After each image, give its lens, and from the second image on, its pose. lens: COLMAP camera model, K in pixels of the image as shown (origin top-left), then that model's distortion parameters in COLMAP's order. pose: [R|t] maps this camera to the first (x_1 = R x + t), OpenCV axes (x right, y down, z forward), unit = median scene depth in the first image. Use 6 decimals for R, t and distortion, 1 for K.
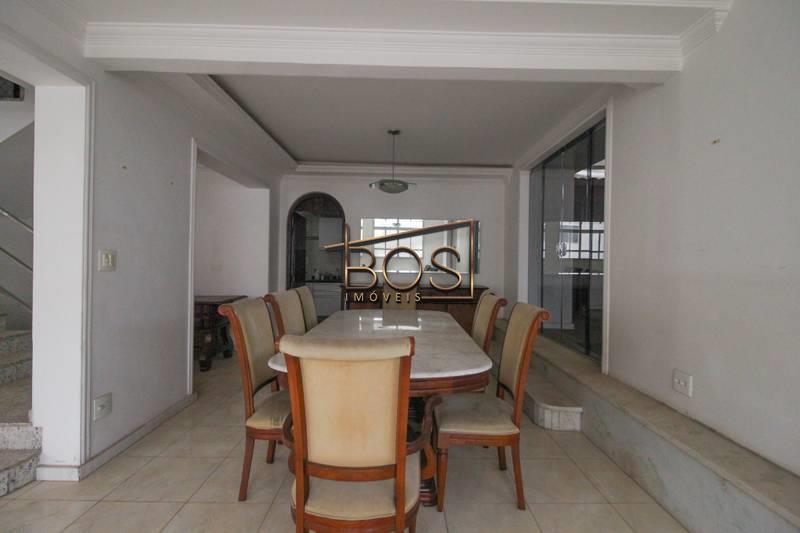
lens RADIAL K [[368.3, 0, 402.2], [0, 368.3, 262.5], [0, 0, 1]] dist [0.000777, -0.001389]
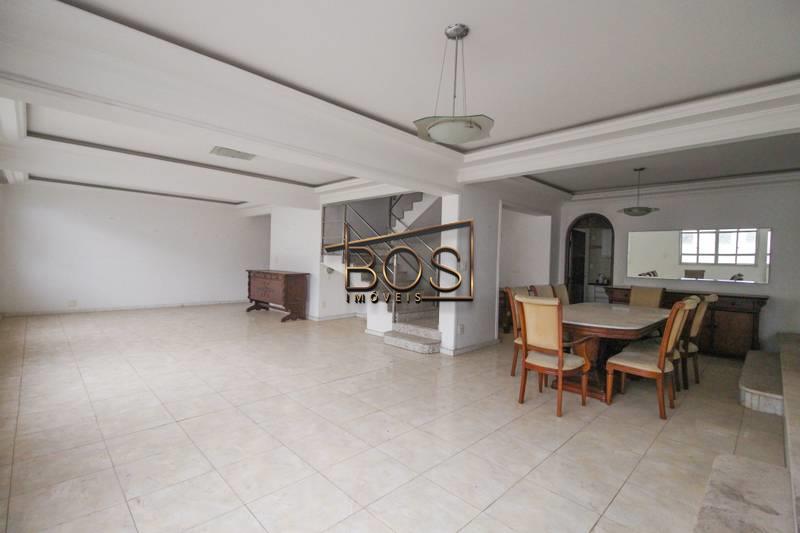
lens RADIAL K [[368.3, 0, 405.5], [0, 368.3, 263.7], [0, 0, 1]] dist [0.000777, -0.001389]
pose [[0.700693, 0.012497, -0.713354, 0.436182], [-0.016426, 0.999864, 0.001381, -0.014239], [0.713274, 0.010750, 0.700803, -0.647617]]
